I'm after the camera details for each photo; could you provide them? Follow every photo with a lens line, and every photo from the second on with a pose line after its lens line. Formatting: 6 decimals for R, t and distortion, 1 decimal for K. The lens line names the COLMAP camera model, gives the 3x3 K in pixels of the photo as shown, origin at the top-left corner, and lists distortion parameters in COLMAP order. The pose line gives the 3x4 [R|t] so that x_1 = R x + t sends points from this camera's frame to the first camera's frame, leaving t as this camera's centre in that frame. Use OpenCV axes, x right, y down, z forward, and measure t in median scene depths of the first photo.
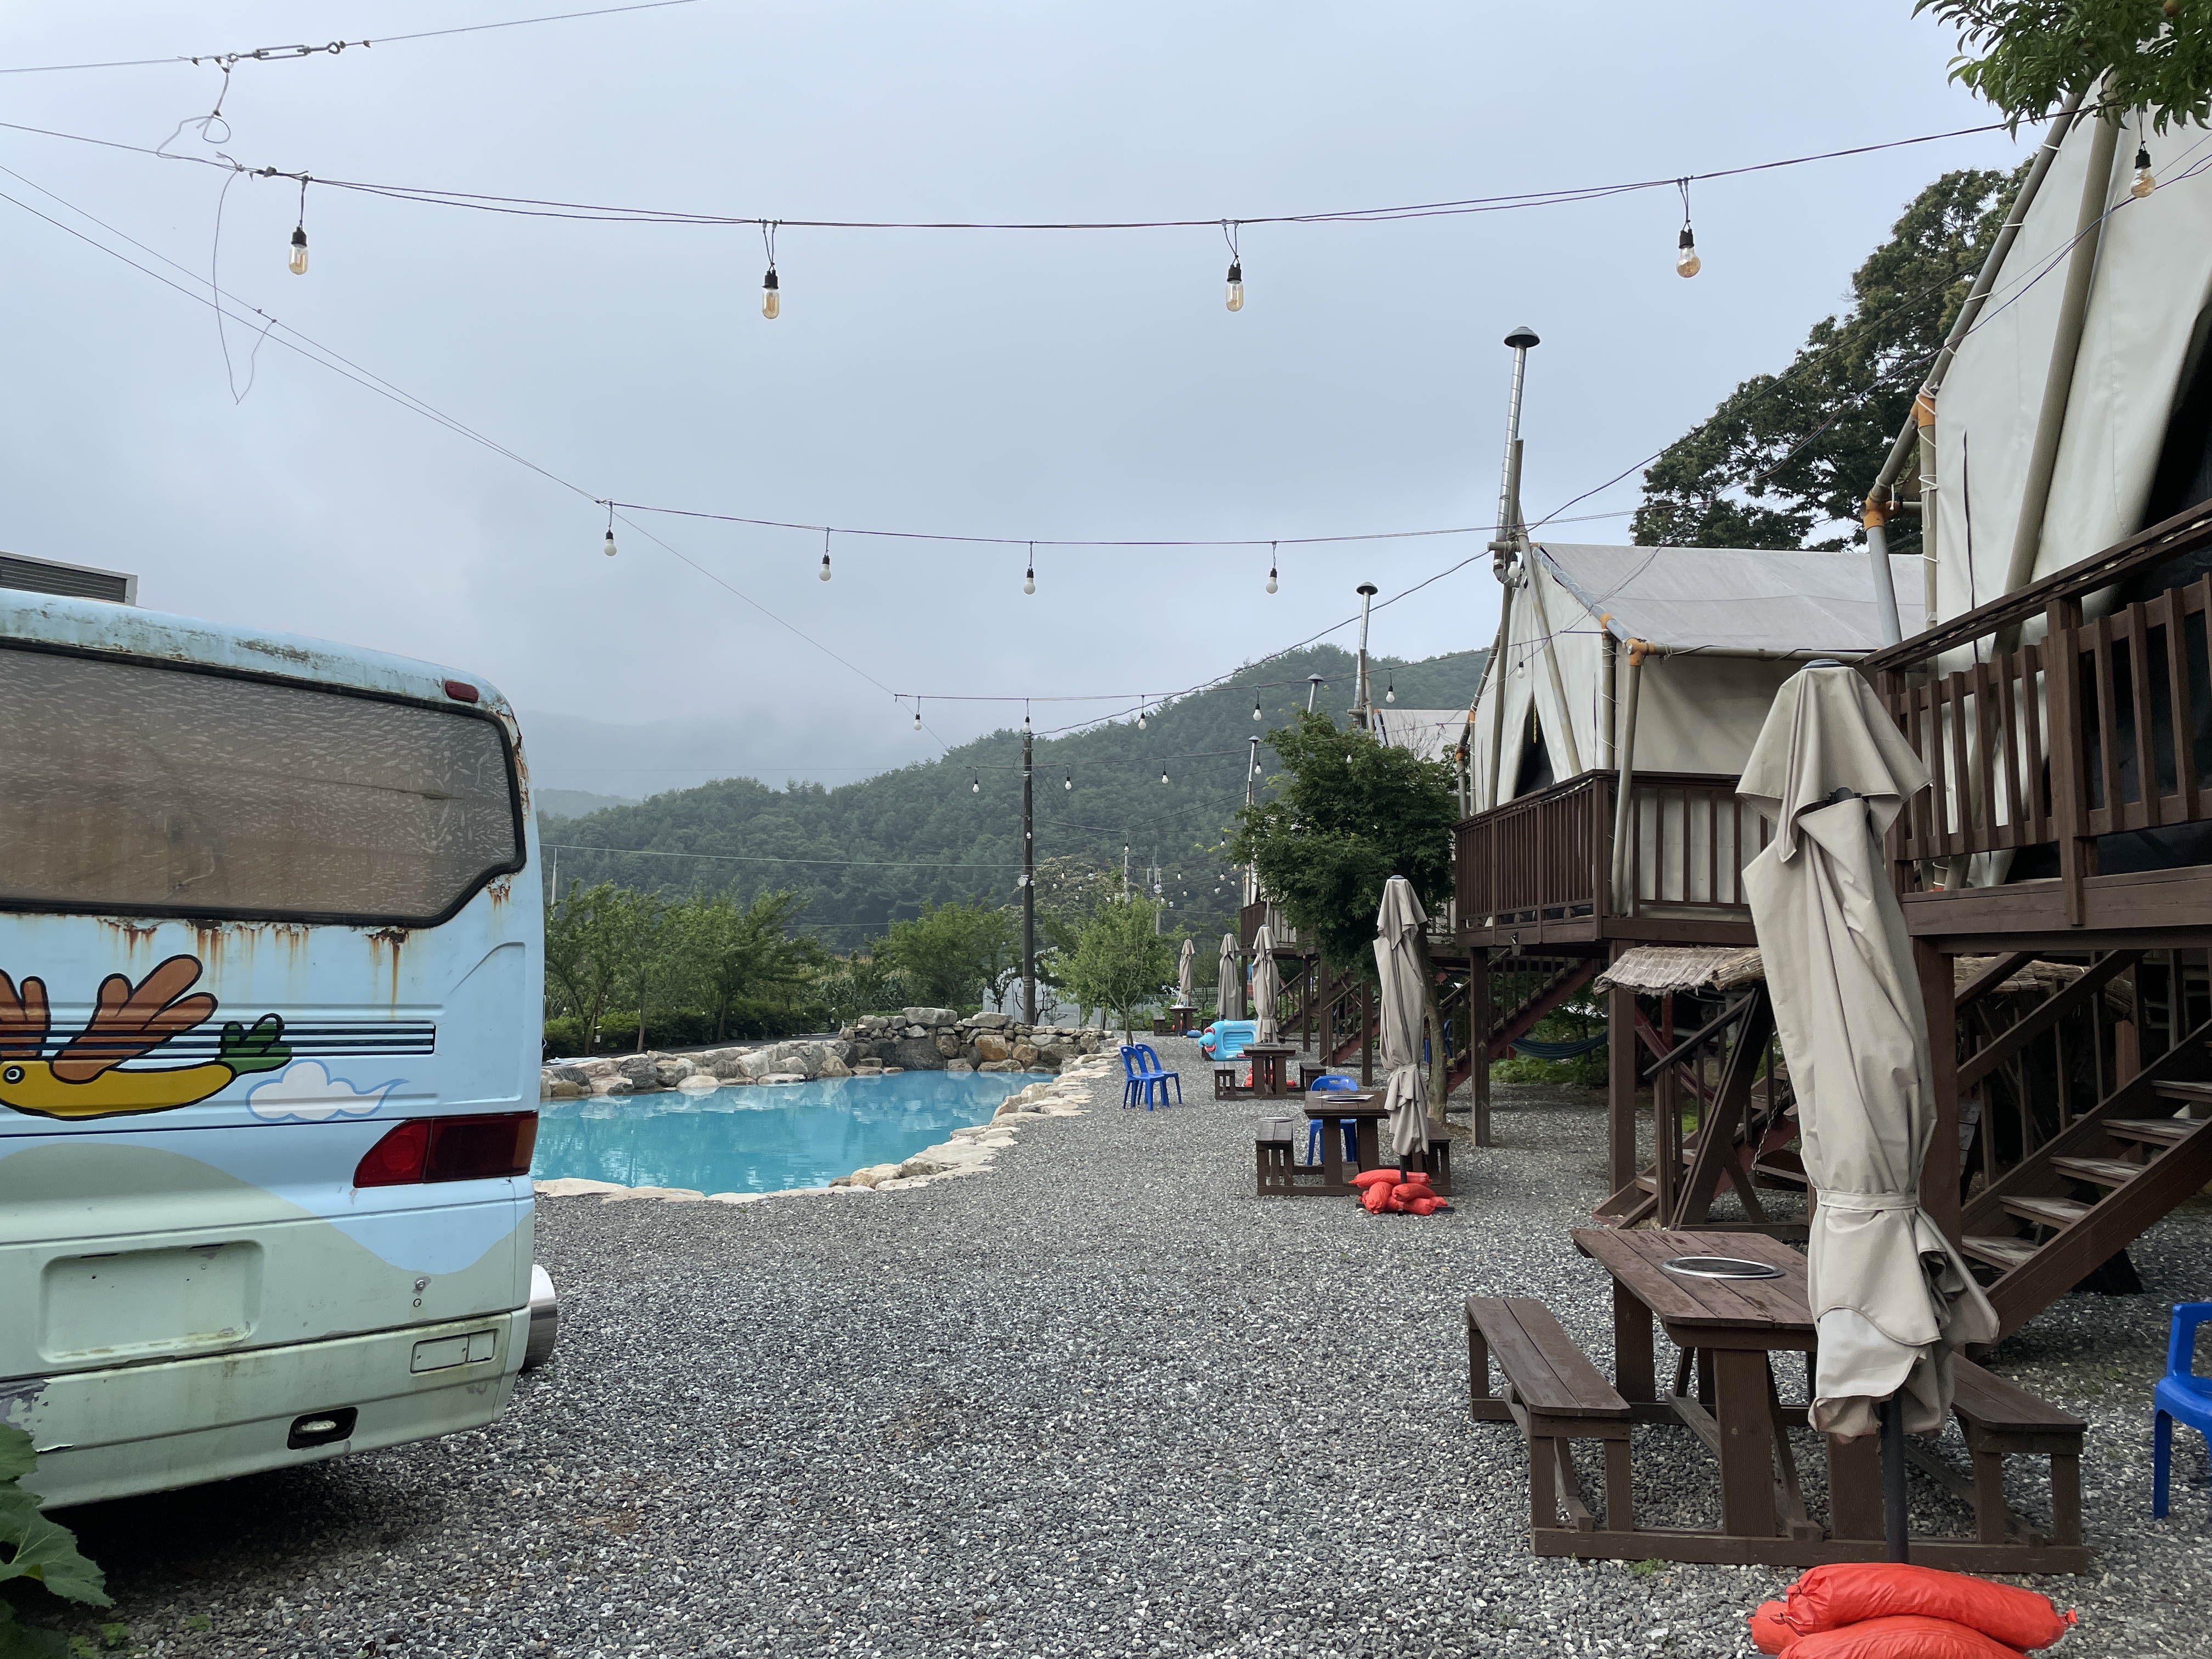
lens RADIAL K [[1671.6, 0, 1115.2], [0, 1671.6, 774.7], [0, 0, 1]] dist [0.073572, -0.094522]
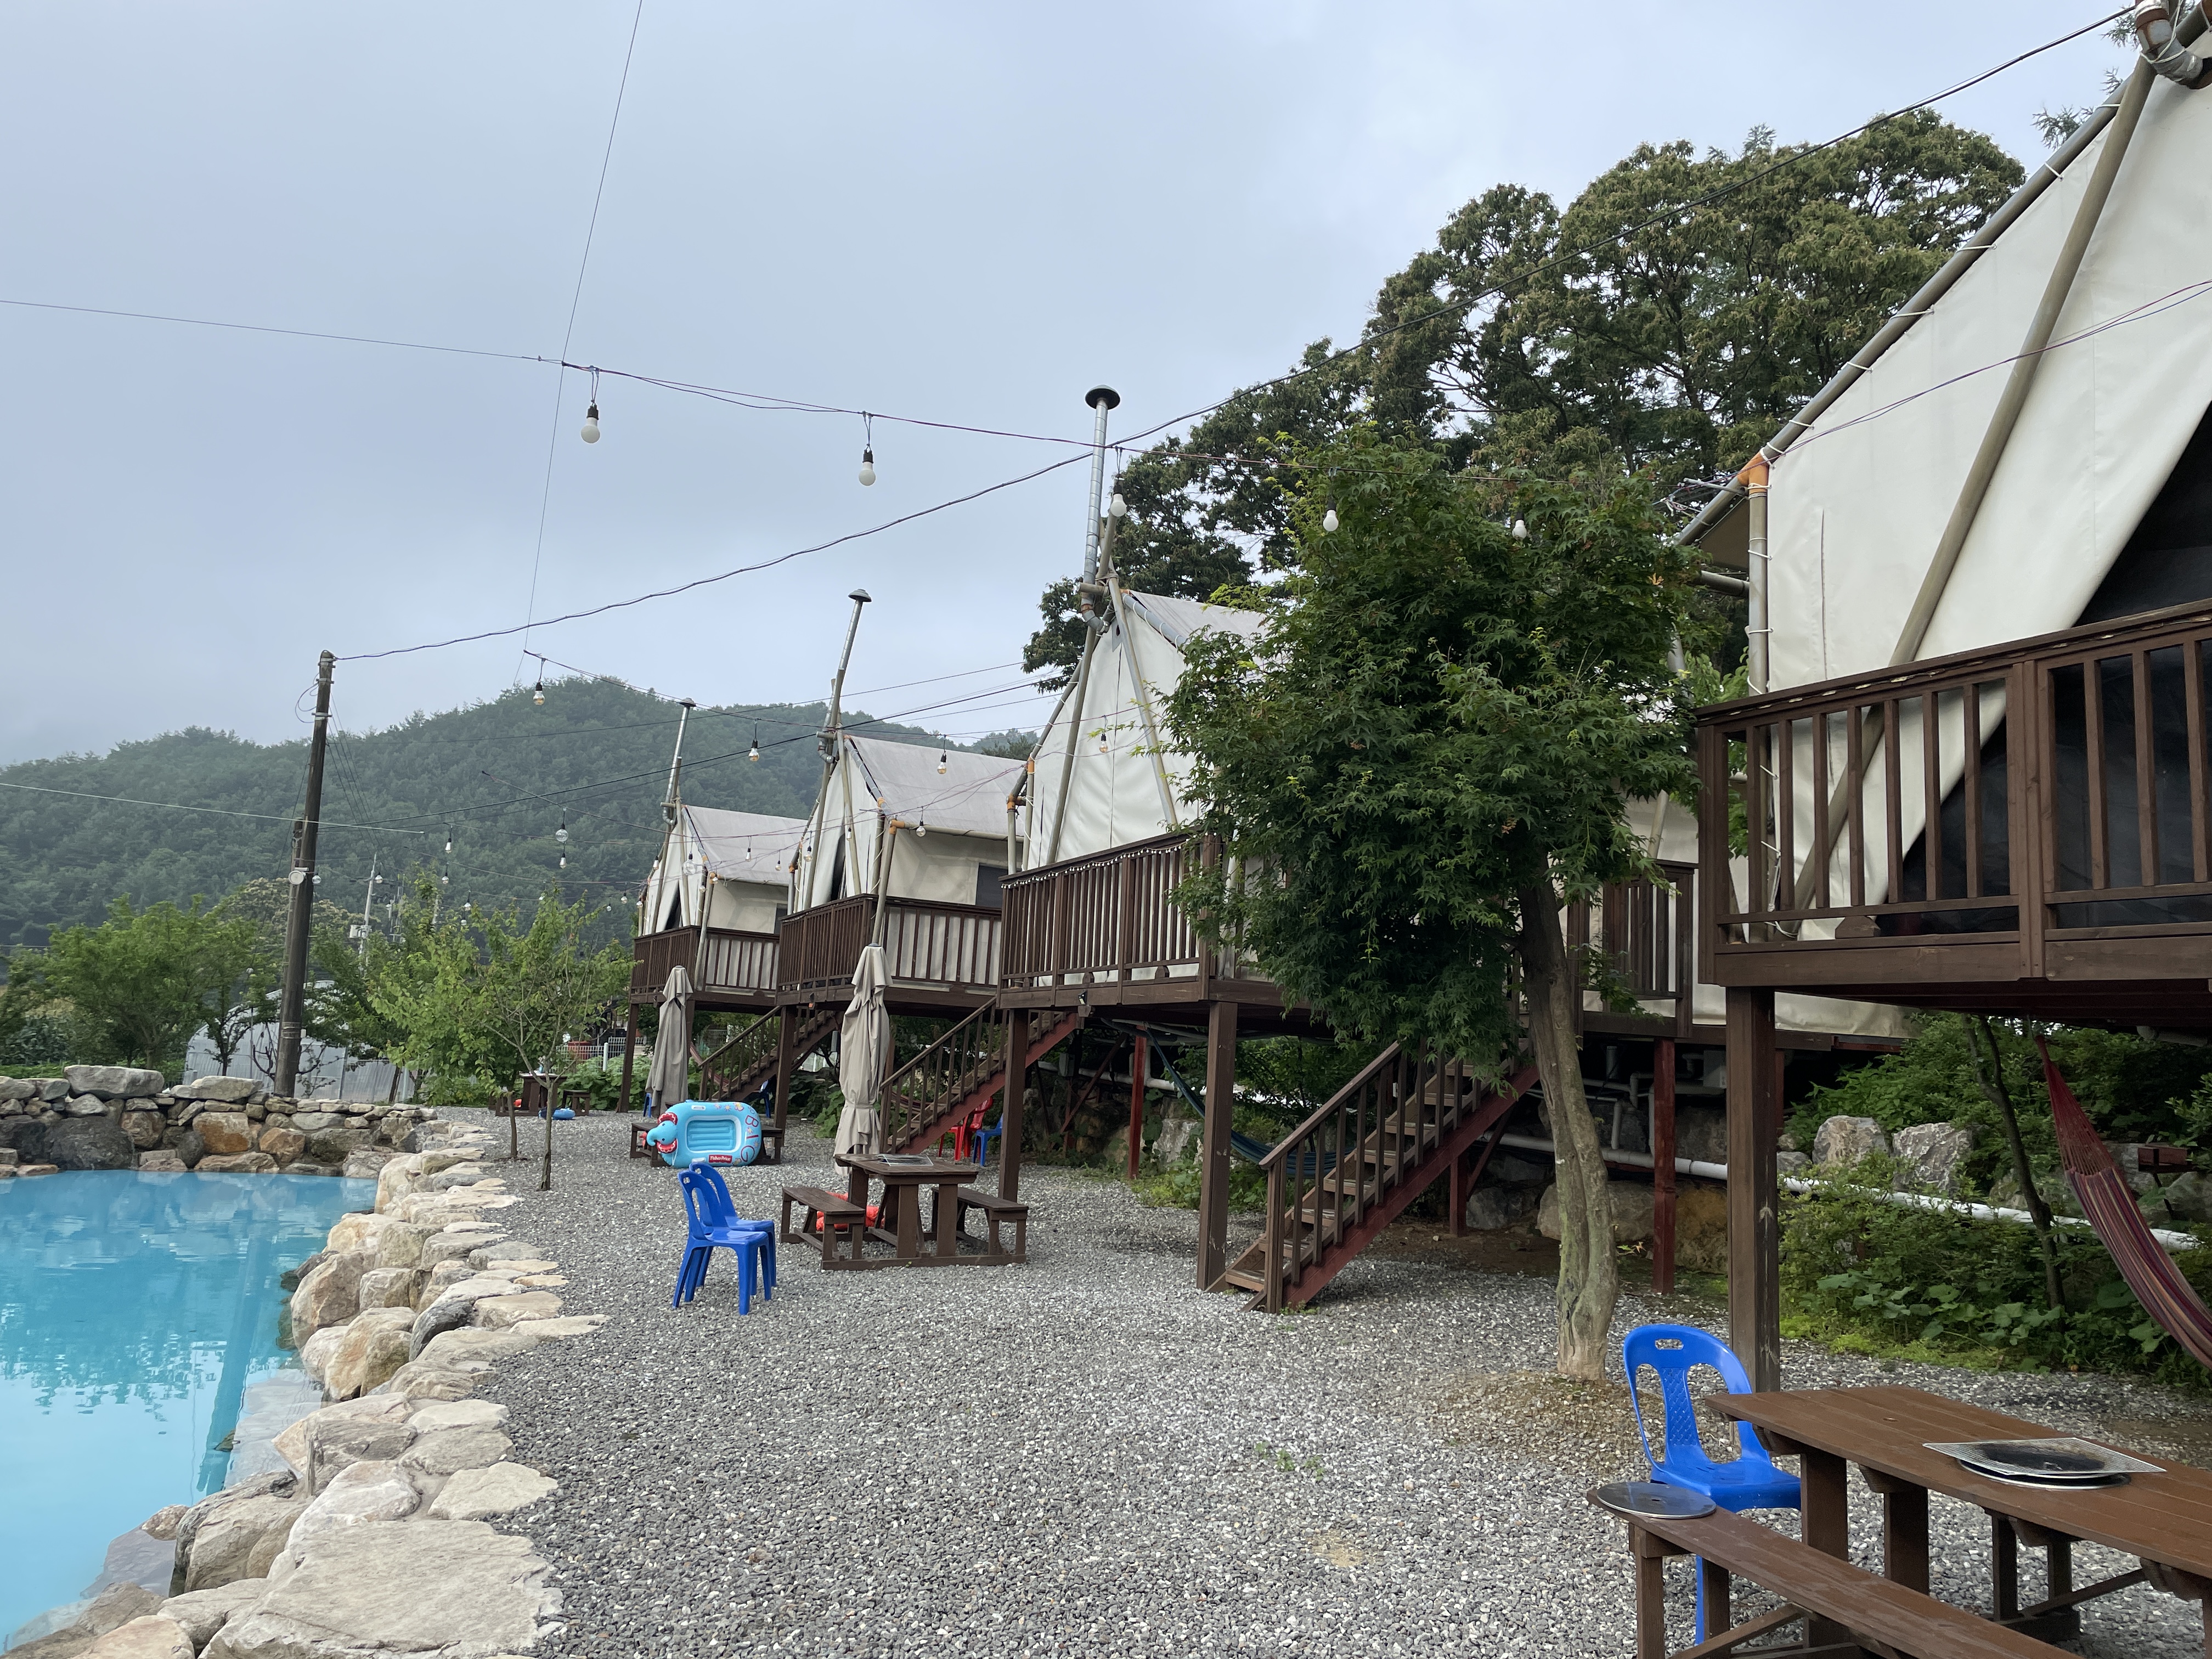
lens RADIAL K [[1671.6, 0, 1133.8], [0, 1671.6, 795.3], [0, 0, 1]] dist [0.073572, -0.094522]
pose [[0.898350, 0.098007, 0.428208, -0.051431], [-0.087037, 0.995180, -0.045178, 0.035859], [-0.430572, 0.003316, 0.902550, 0.278475]]
